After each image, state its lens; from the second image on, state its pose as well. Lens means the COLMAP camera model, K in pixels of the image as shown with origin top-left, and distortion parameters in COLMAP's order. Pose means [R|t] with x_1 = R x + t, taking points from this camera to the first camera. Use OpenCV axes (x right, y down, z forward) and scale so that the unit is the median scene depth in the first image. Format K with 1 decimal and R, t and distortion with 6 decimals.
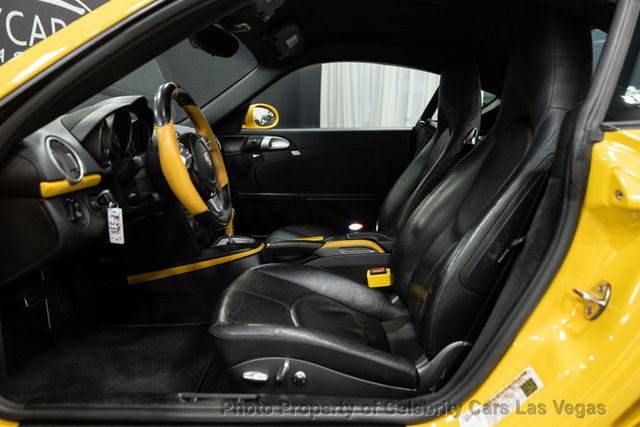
lens RADIAL K [[446.6, 0, 320.0], [0, 446.6, 213.5], [0, 0, 1]] dist [-0.026233, 0.000290]
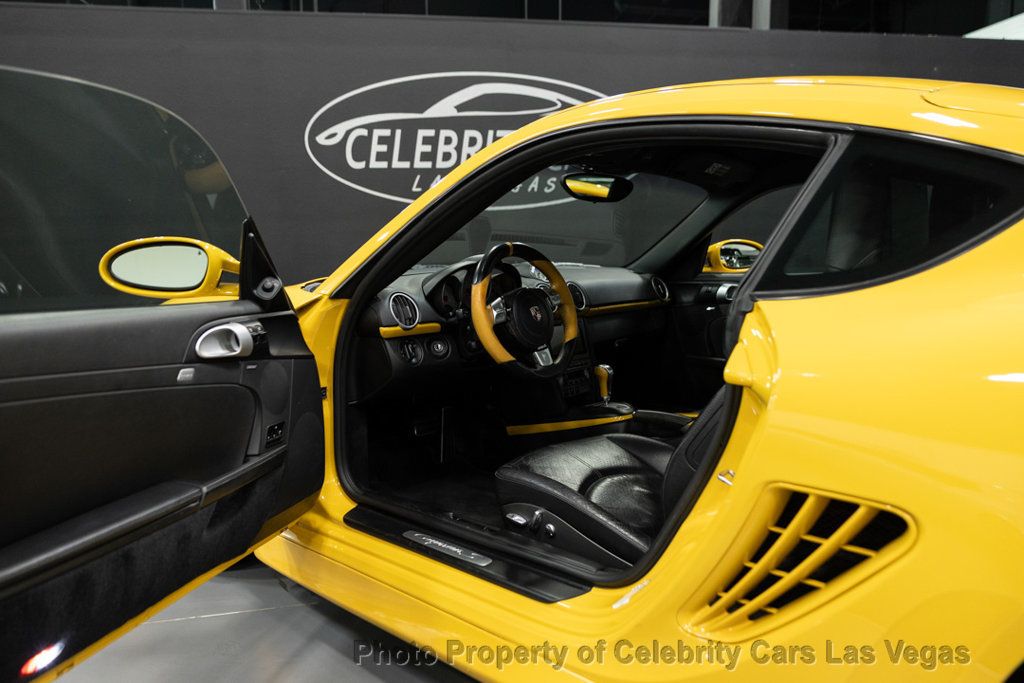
lens RADIAL K [[714.5, 0, 512.0], [0, 714.5, 341.5], [0, 0, 1]] dist [-0.026233, 0.000290]
pose [[0.745442, 0.062981, -0.663589, 0.722936], [-0.106323, 0.994015, -0.025096, -0.008326], [0.658036, 0.089263, 0.747677, -0.241972]]
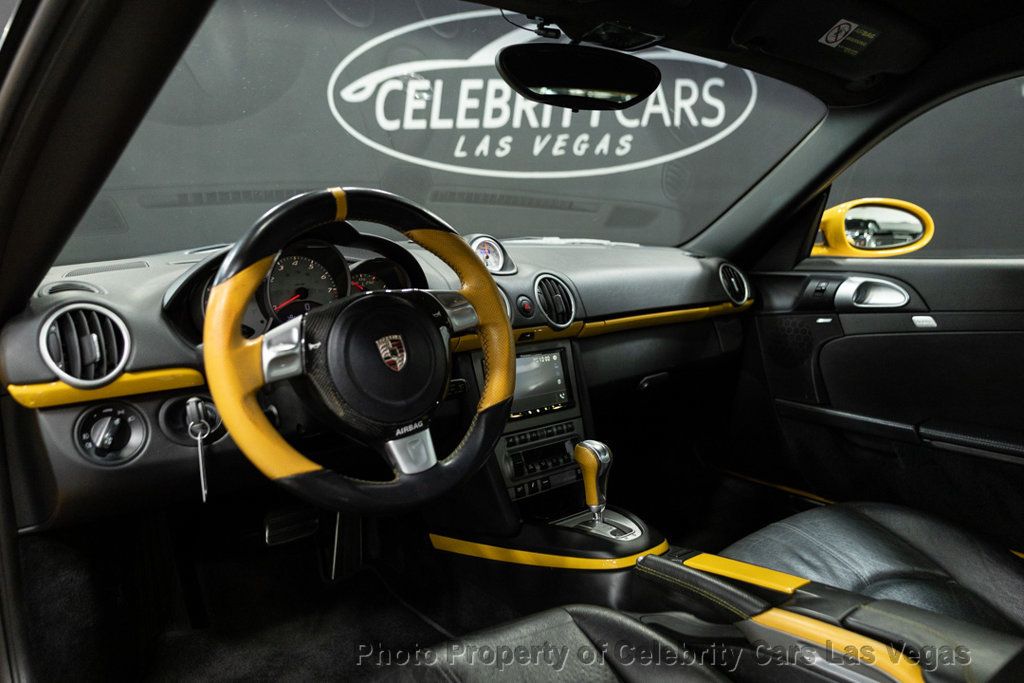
lens RADIAL K [[700.8, 0, 512.0], [0, 700.8, 341.5], [0, 0, 1]] dist [-0.004401, -0.001409]
pose [[0.635091, 0.098917, -0.766078, 0.323580], [-0.127809, 0.991553, 0.022076, -0.146237], [0.761790, 0.083891, 0.642369, 0.568158]]
